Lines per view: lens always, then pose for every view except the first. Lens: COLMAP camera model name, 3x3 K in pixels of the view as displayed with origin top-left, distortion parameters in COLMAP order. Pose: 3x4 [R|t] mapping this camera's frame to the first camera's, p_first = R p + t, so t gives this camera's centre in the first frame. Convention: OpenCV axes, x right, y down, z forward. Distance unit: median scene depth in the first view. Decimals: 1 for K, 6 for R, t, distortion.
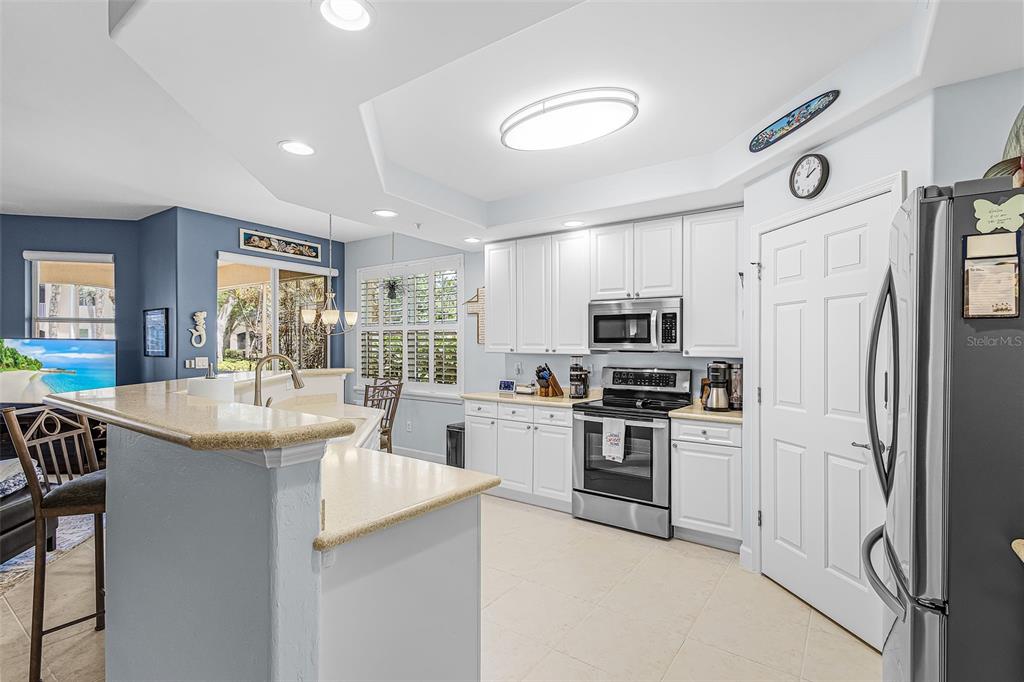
lens RADIAL K [[488.5, 0, 505.5], [0, 488.5, 347.5], [0, 0, 1]] dist [-0.005108, -0.001517]
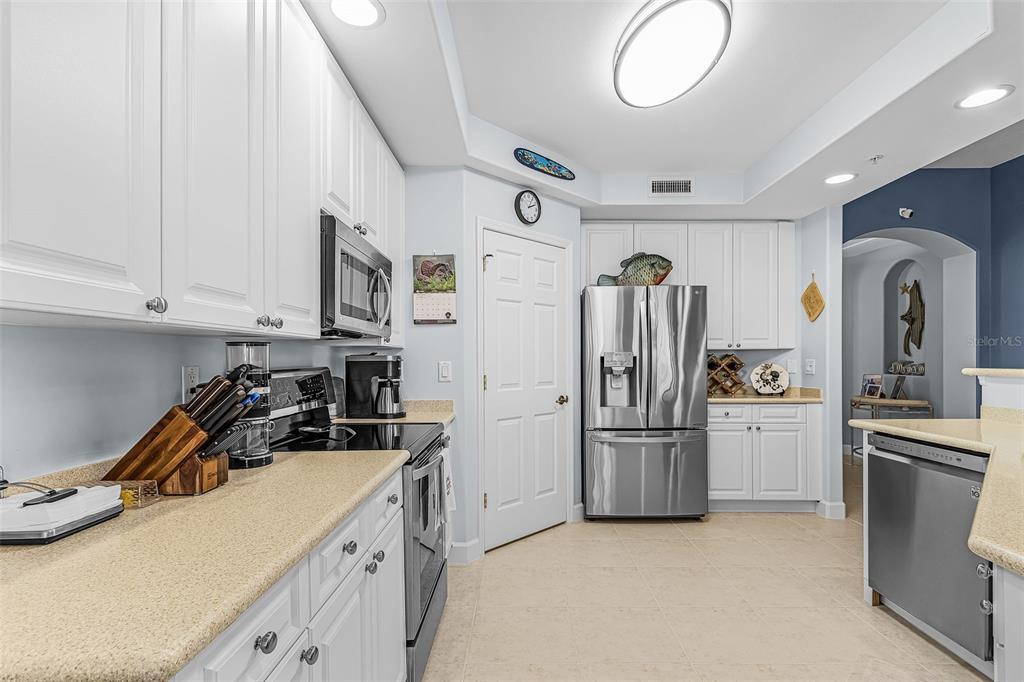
lens RADIAL K [[478.0, 0, 503.4], [0, 478.0, 337.6], [0, 0, 1]] dist [0.001700, -0.000091]
pose [[-0.596076, -0.010623, 0.802858, -0.185424], [-0.016998, 0.999855, 0.000609, -0.001179], [-0.802748, -0.013284, -0.596170, 0.910997]]
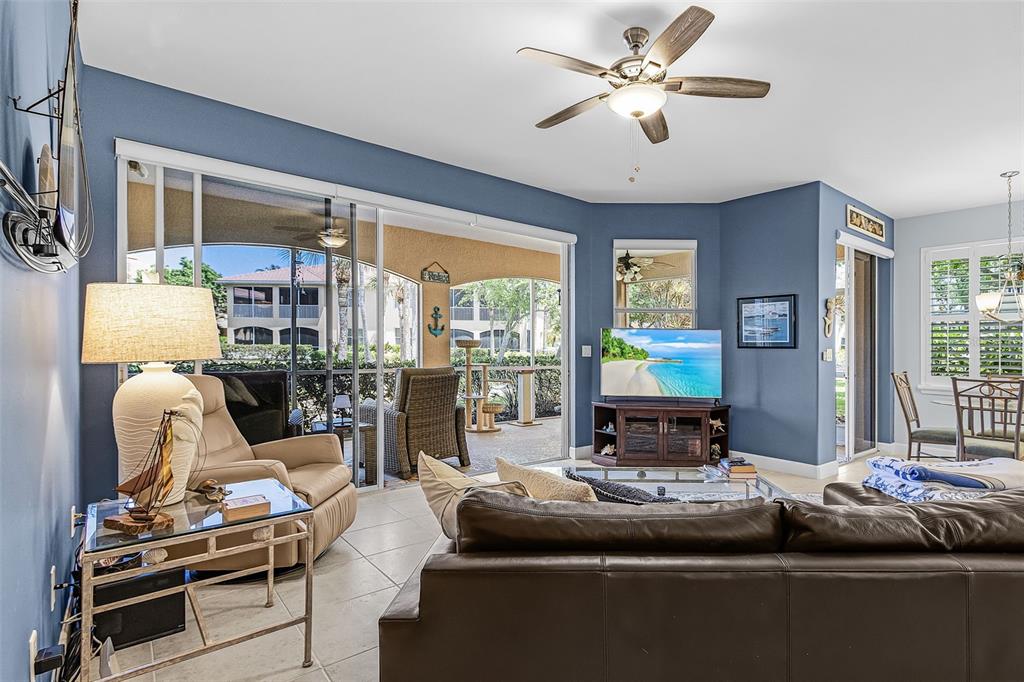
lens RADIAL K [[507.5, 0, 580.8], [0, 507.5, 344.1], [0, 0, 1]] dist [0.002981, 0.000176]
pose [[0.976985, 0.004945, -0.213252, -0.897180], [-0.005598, 0.999981, -0.002460, 0.017498], [0.213236, 0.003598, 0.976994, -0.010498]]
